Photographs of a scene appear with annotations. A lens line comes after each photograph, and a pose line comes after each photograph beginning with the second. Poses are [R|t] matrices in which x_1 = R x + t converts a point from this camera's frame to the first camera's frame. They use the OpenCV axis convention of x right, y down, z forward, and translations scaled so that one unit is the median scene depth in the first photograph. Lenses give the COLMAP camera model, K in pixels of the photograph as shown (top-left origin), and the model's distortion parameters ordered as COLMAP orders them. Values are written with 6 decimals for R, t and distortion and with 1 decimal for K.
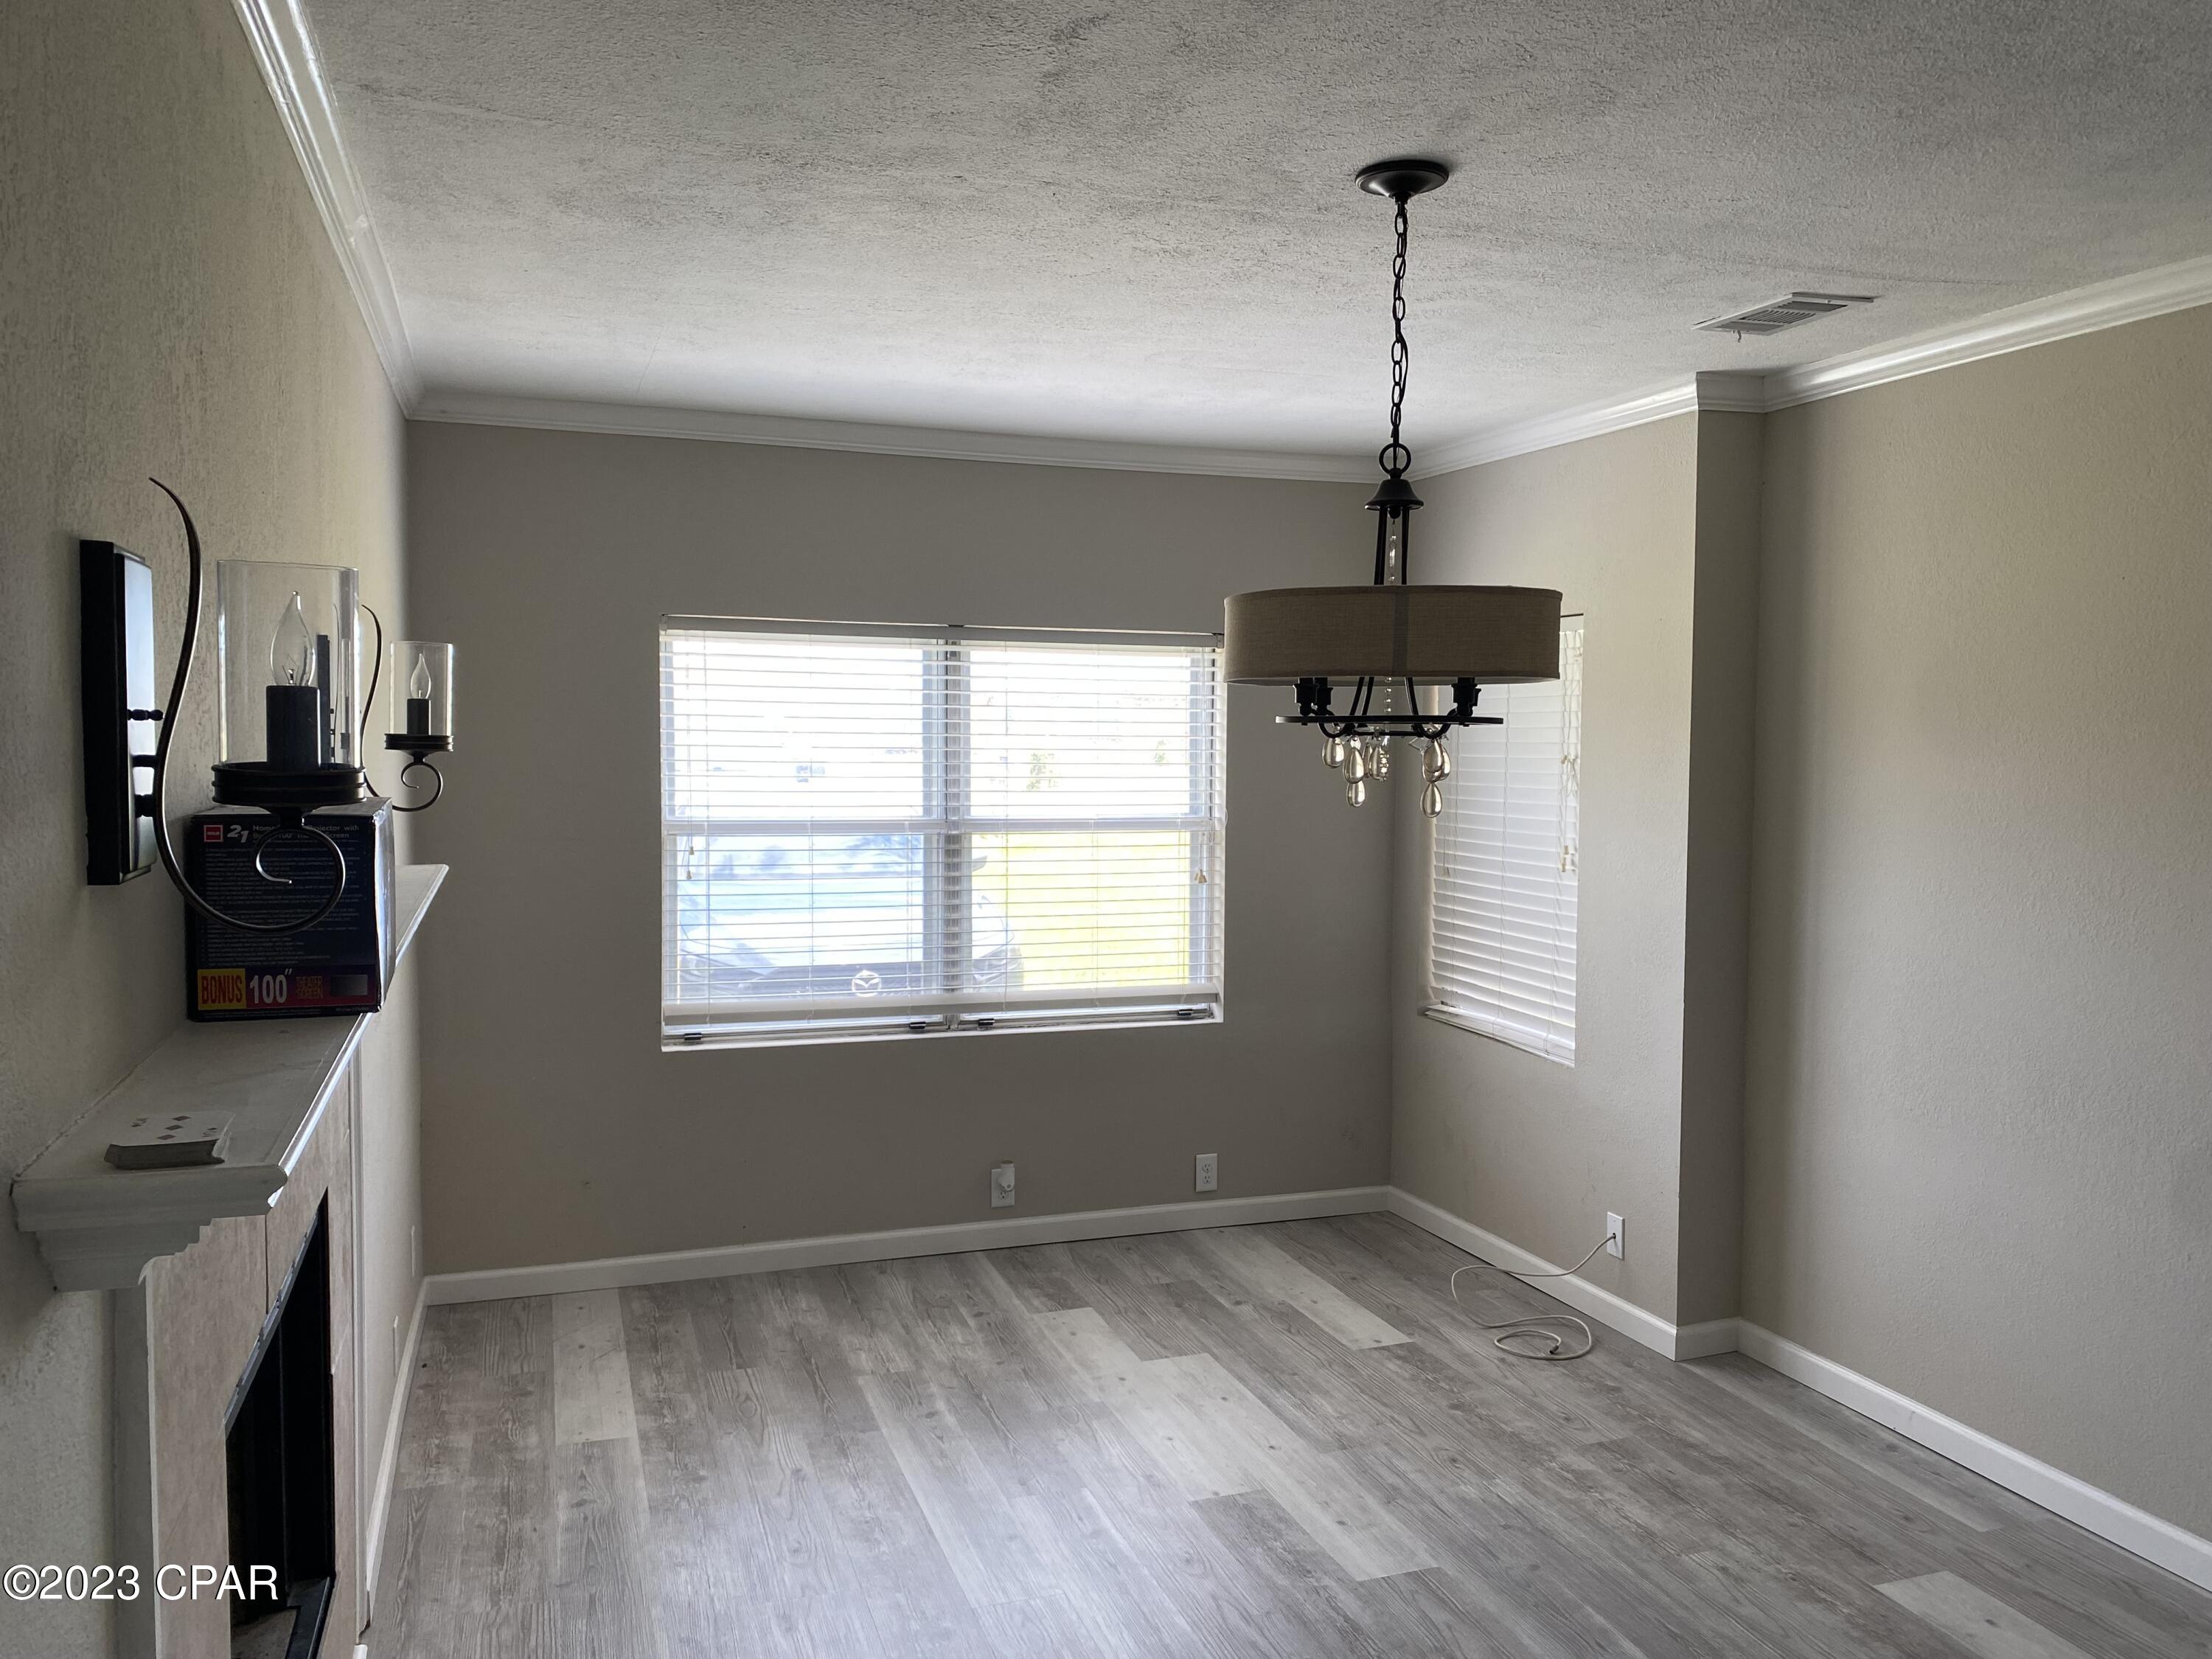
lens RADIAL K [[1682.9, 0, 1102.5], [0, 1682.9, 814.7], [0, 0, 1]] dist [0.076163, -0.058168]
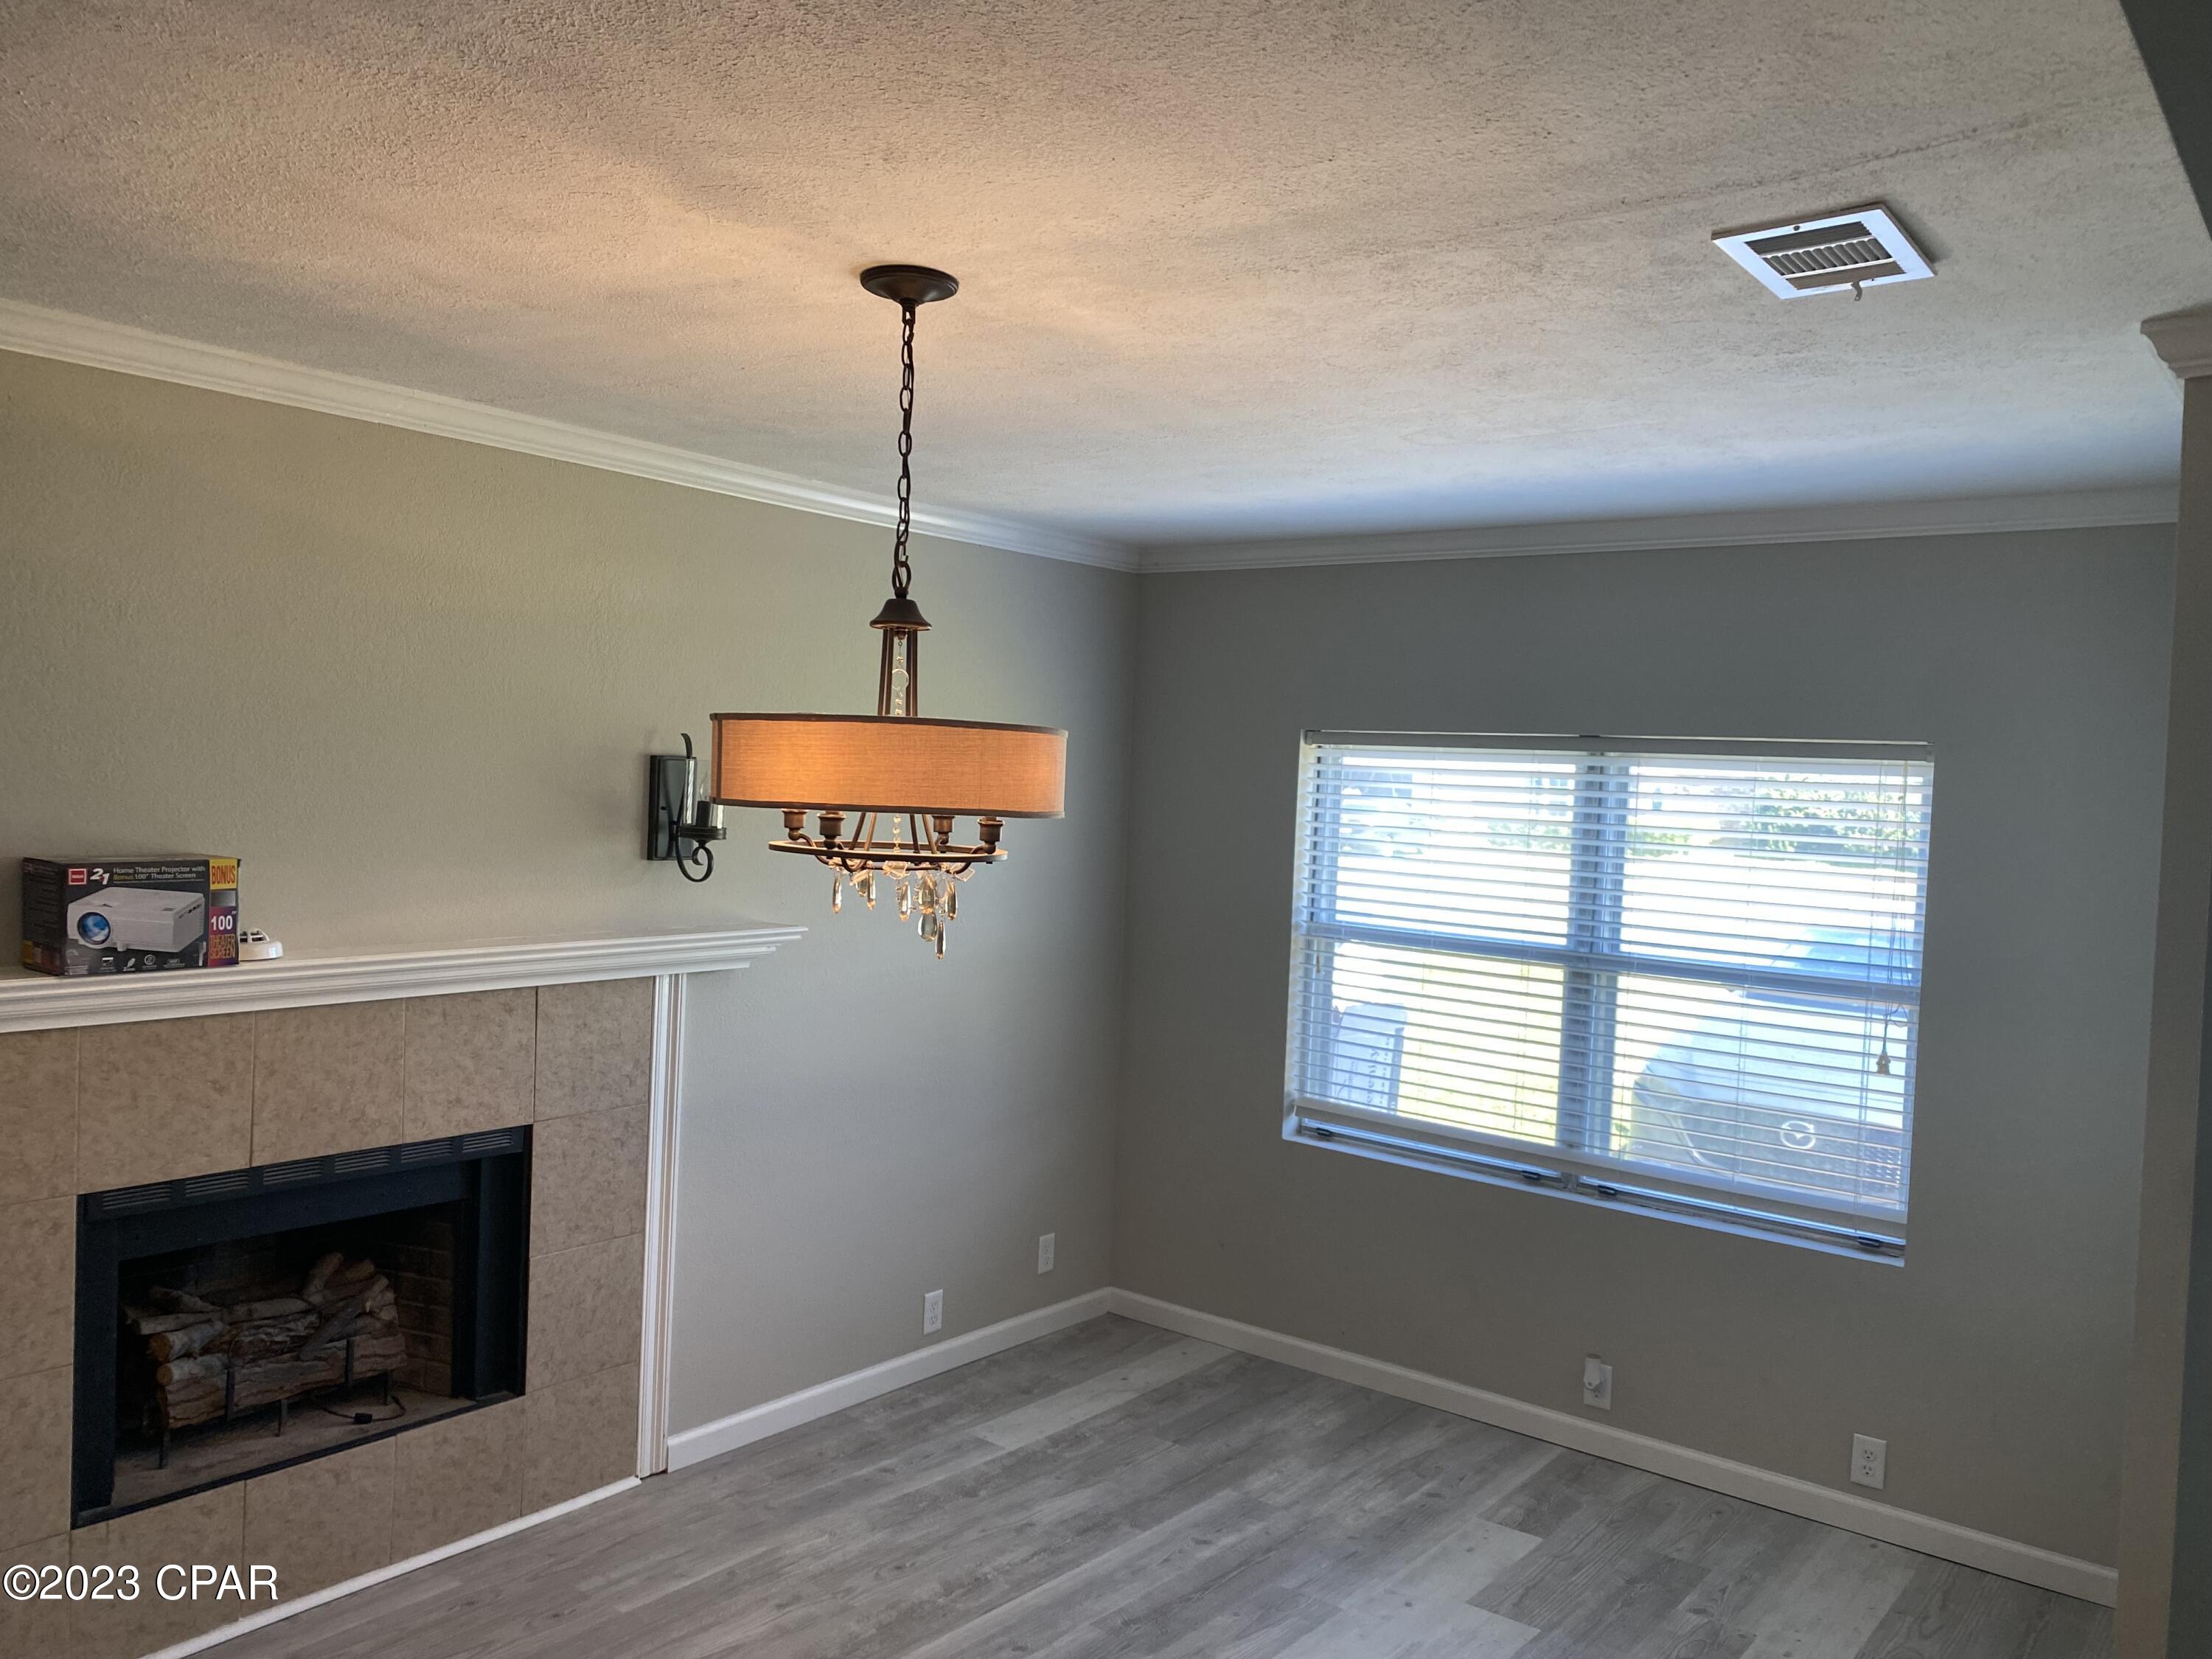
lens RADIAL K [[1683.8, 0, 1109.1], [0, 1683.8, 840.3], [0, 0, 1]] dist [0.043921, -0.002557]
pose [[0.555334, 0.046648, -0.830318, 0.579410], [-0.081585, 0.996665, 0.001428, -0.042790], [0.827616, 0.066948, 0.557288, 0.330505]]
